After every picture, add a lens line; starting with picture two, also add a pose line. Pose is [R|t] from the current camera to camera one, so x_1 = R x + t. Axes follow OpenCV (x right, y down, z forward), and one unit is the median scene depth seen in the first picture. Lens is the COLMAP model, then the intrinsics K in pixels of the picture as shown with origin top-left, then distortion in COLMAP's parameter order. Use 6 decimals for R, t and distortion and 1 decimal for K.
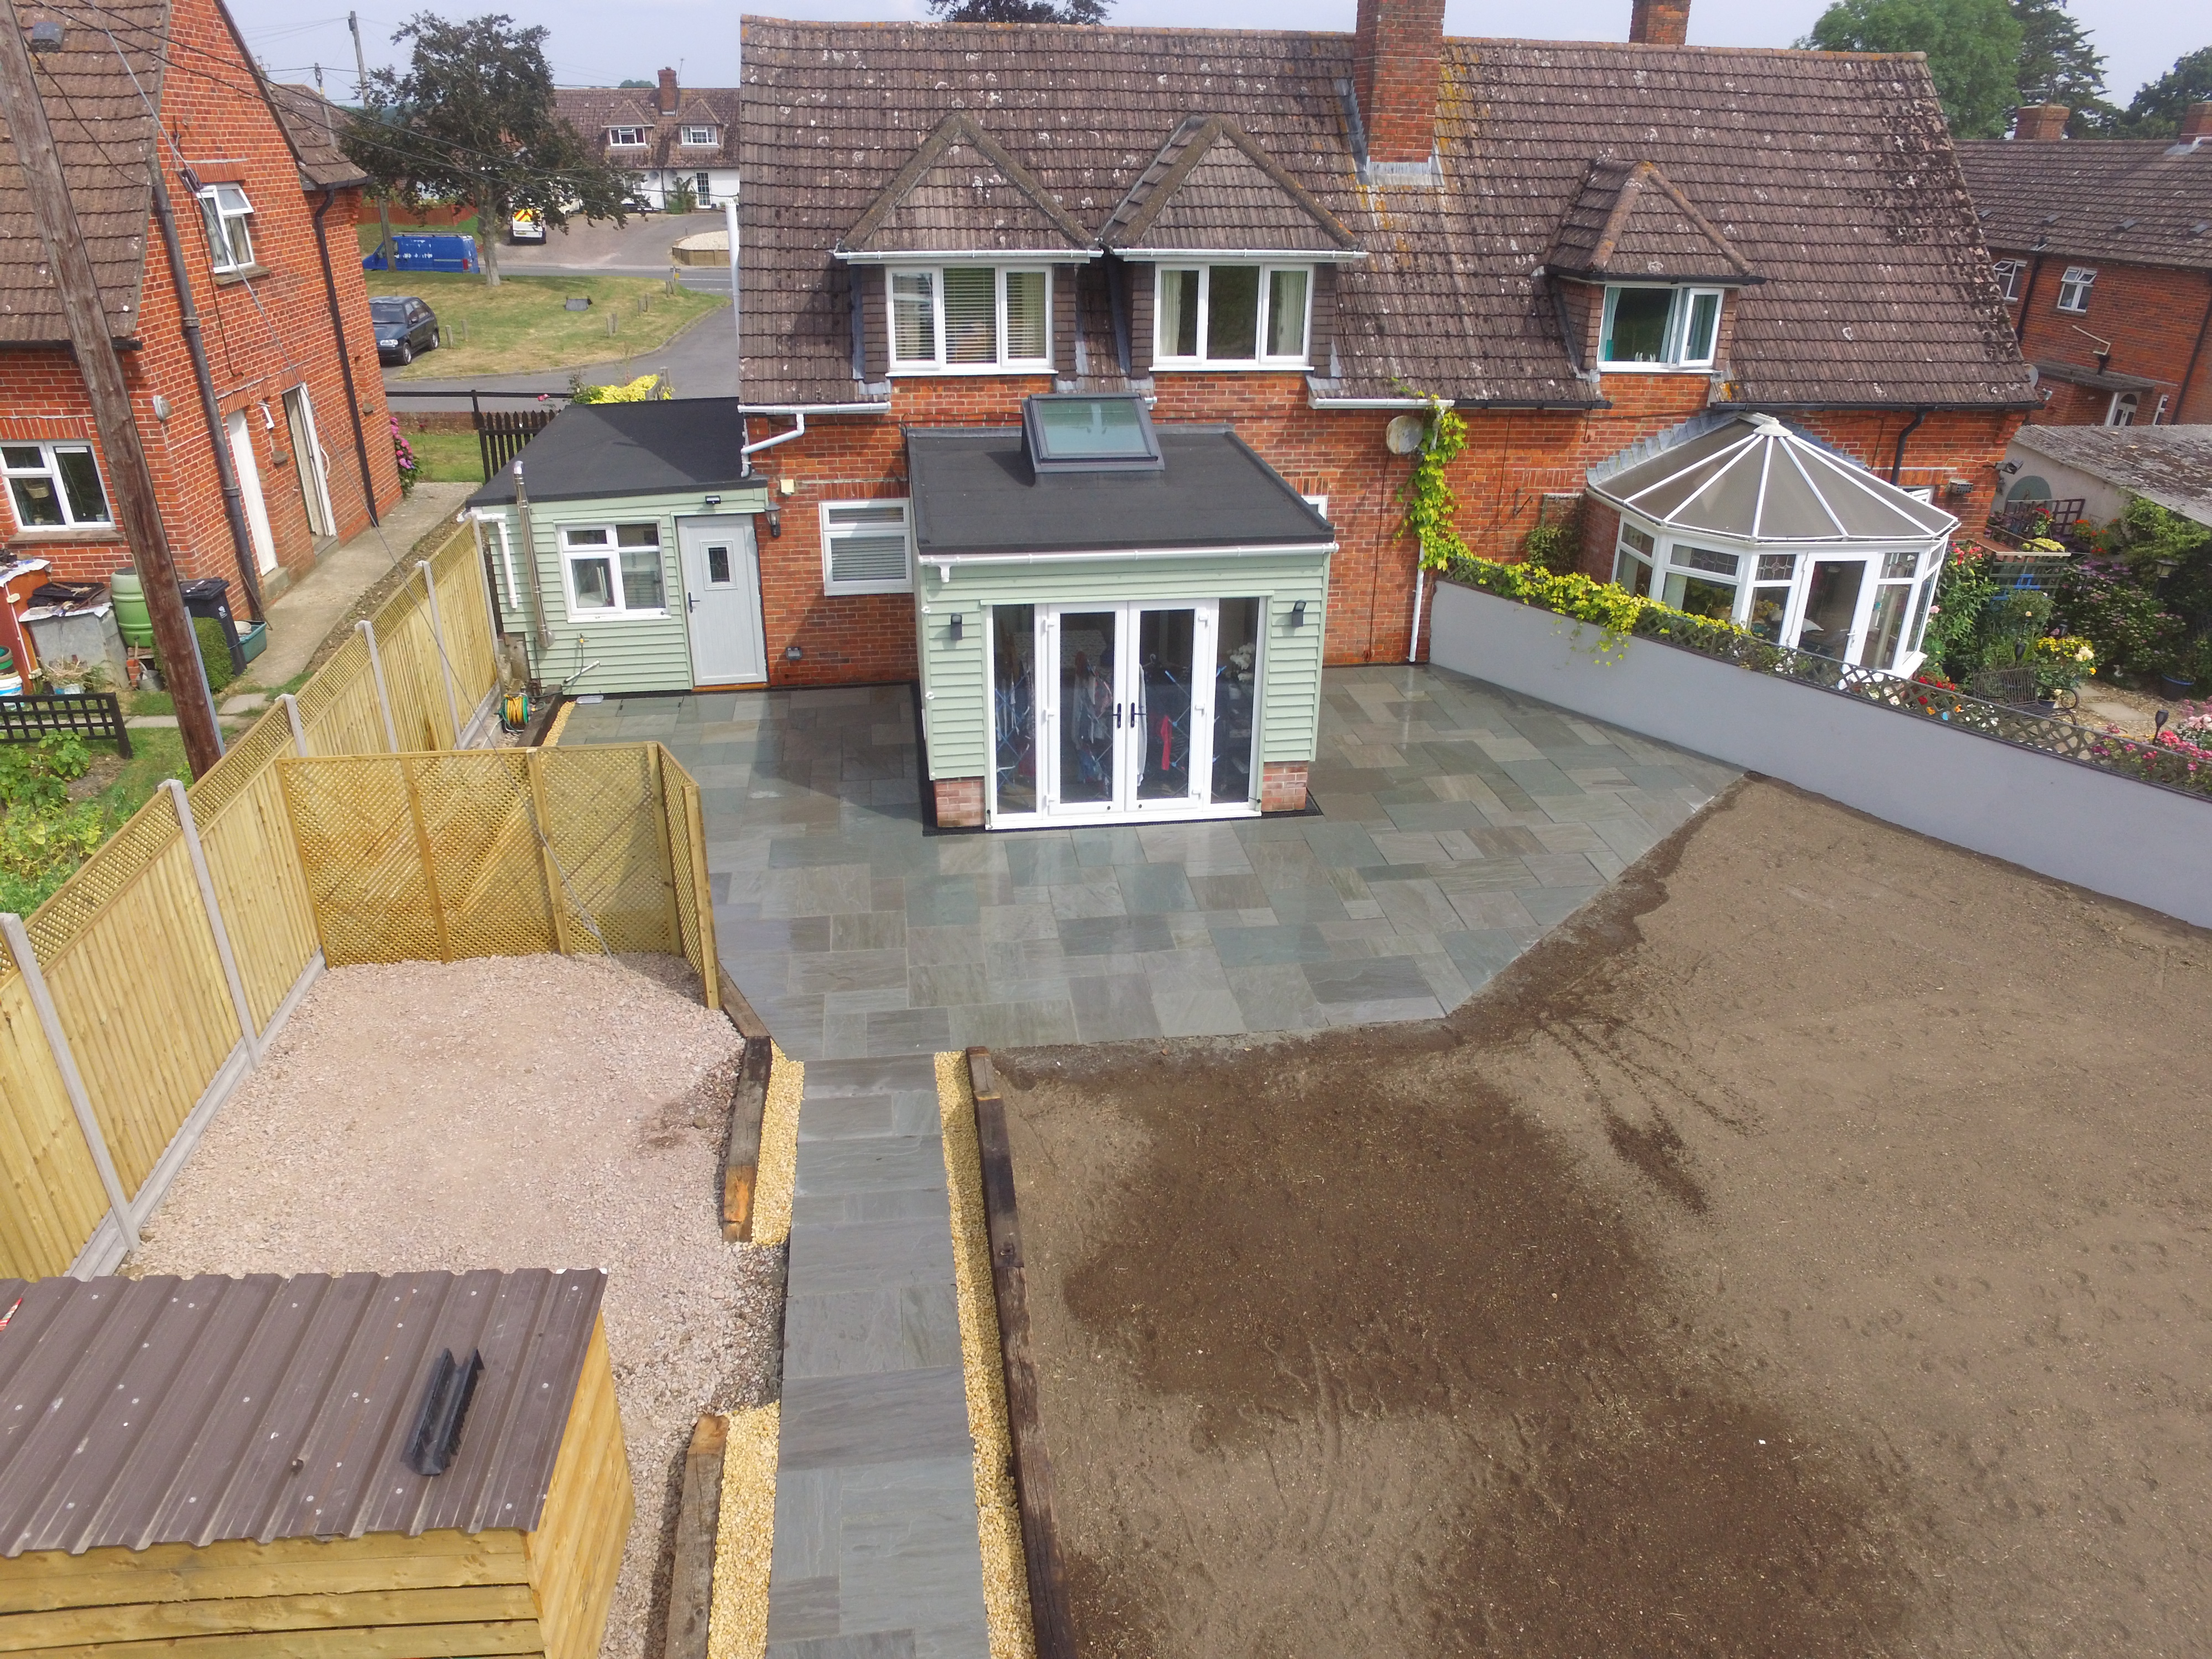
lens RADIAL K [[1493.2, 0, 1106.6], [0, 1493.2, 846.9], [0, 0, 1]] dist [-0.121956, 0.089935]
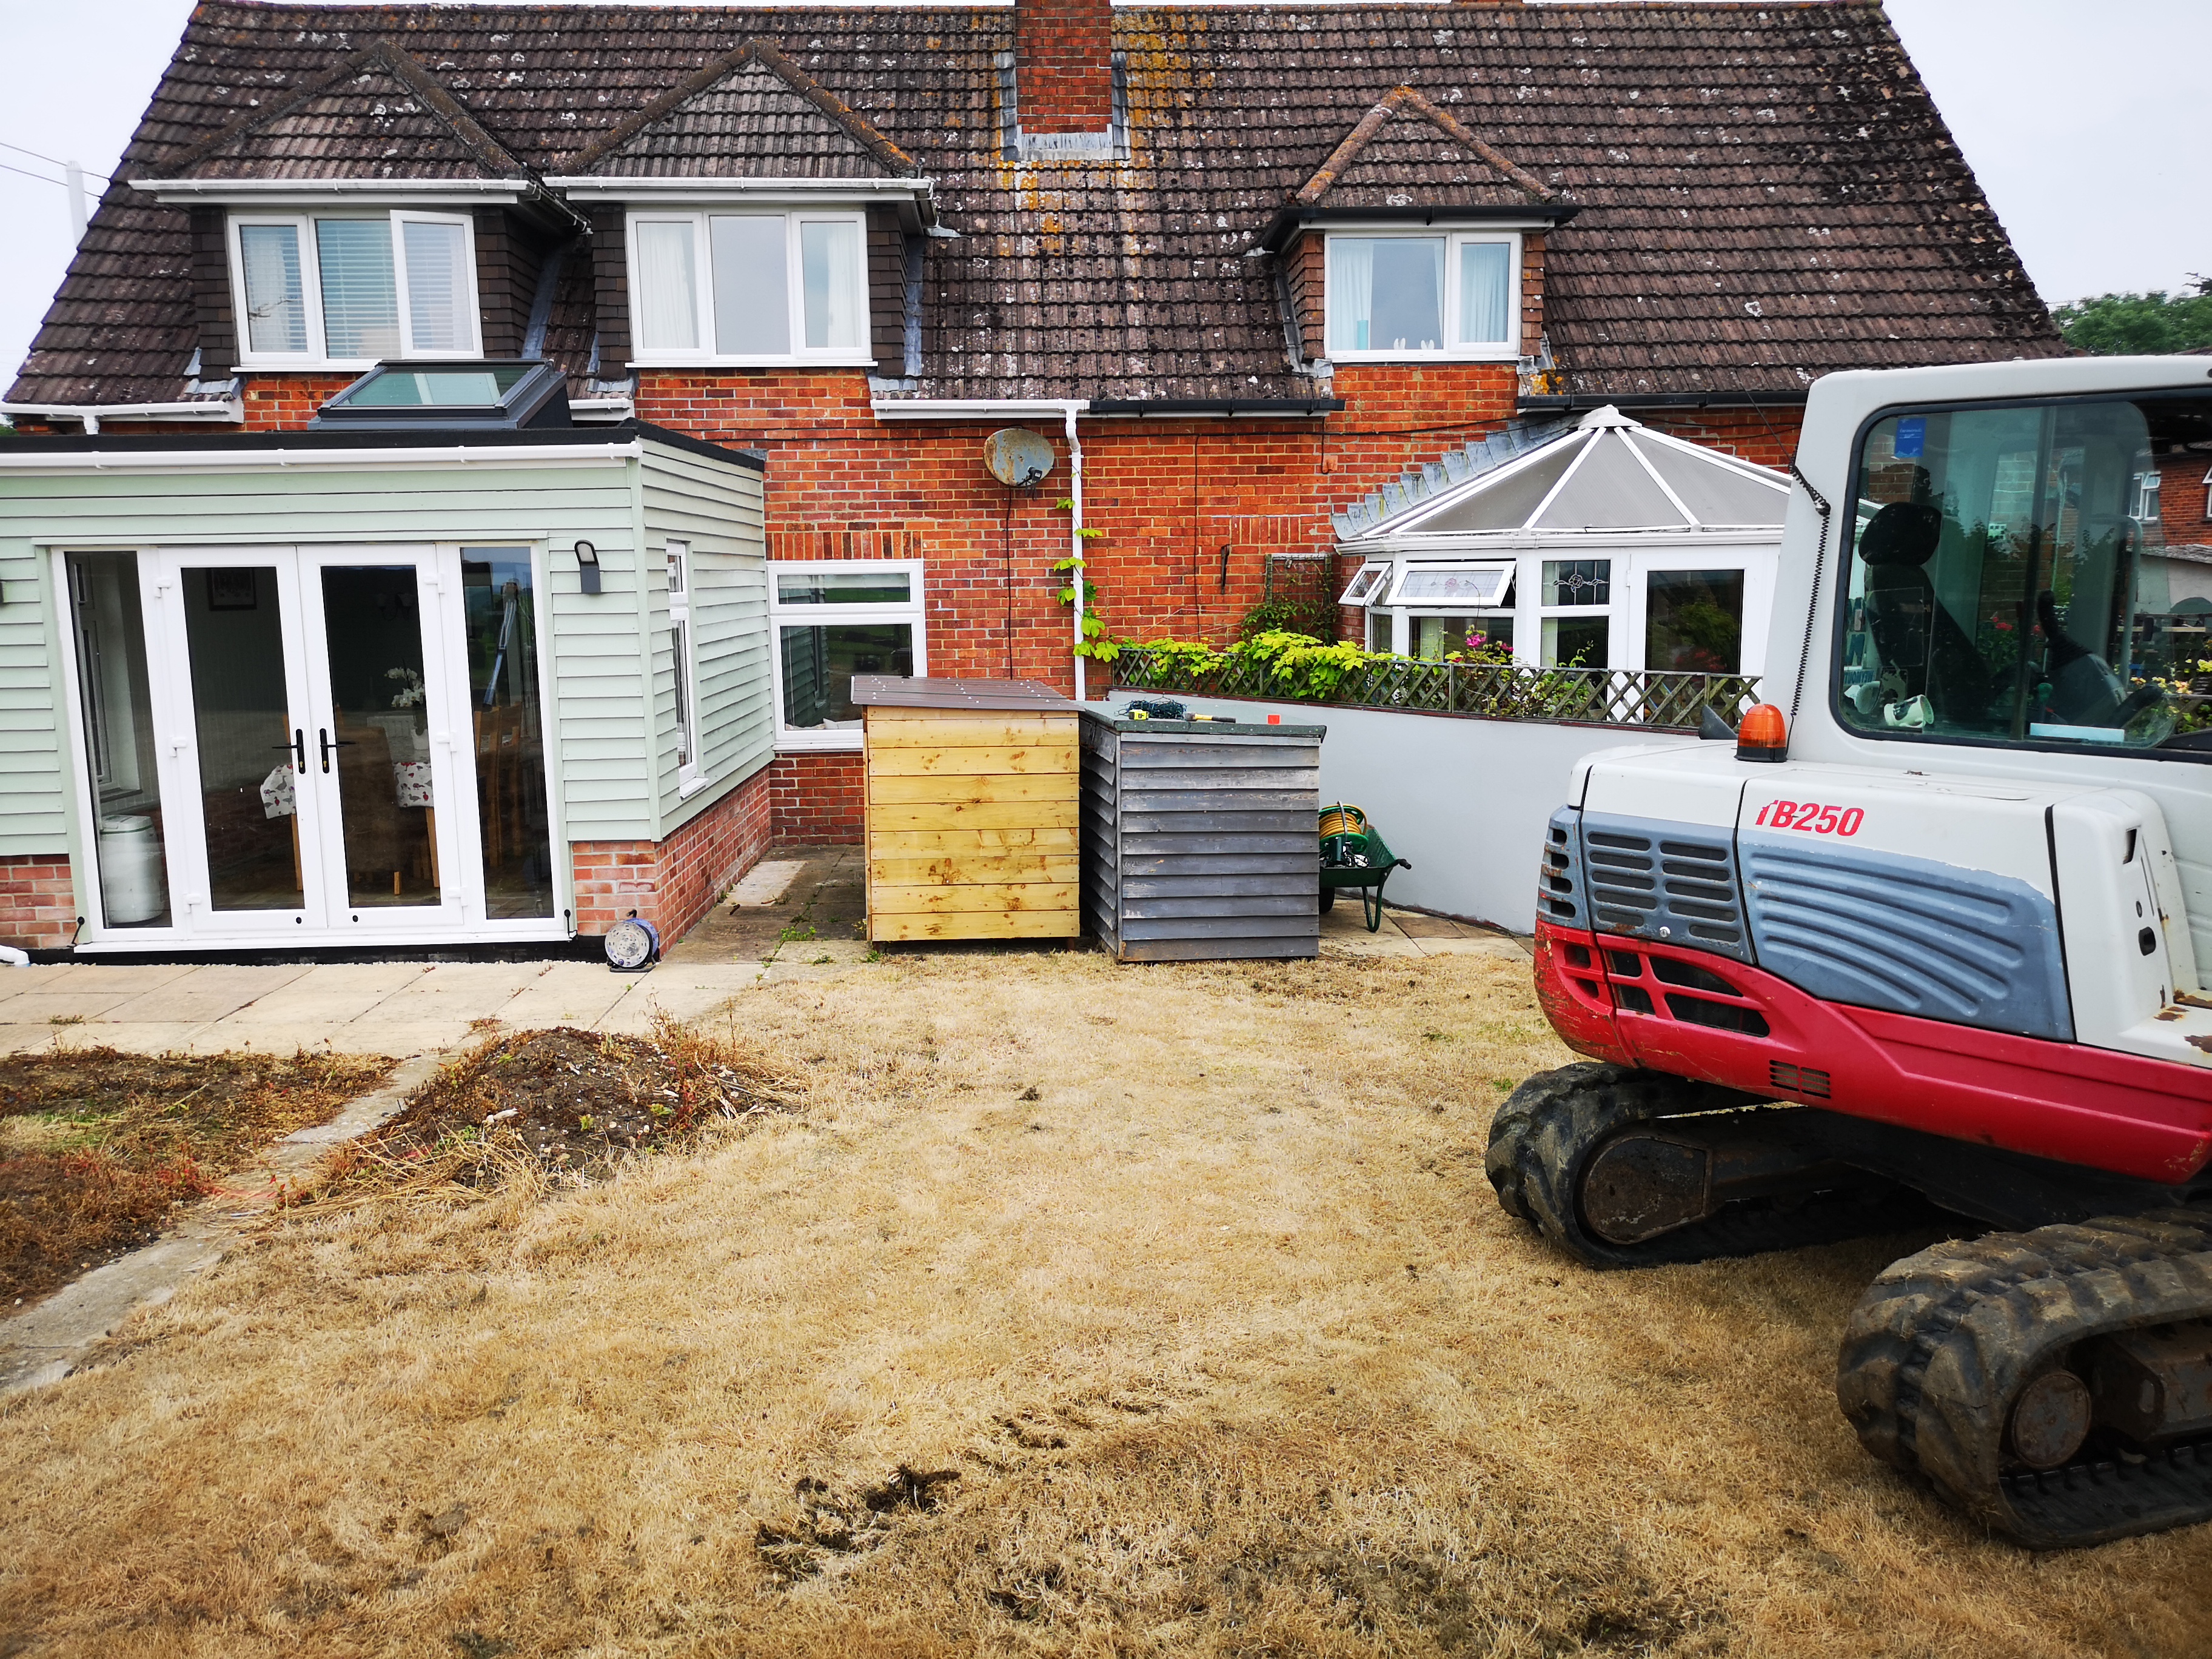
lens RADIAL K [[1724.2, 0, 1104.3], [0, 1724.2, 813.9], [0, 0, 1]] dist [0.057034, -0.049130]
pose [[0.994404, -0.013375, -0.104793, 0.331238], [-0.020259, 0.949399, -0.313419, 0.121172], [0.103682, 0.313788, 0.943815, 0.330217]]
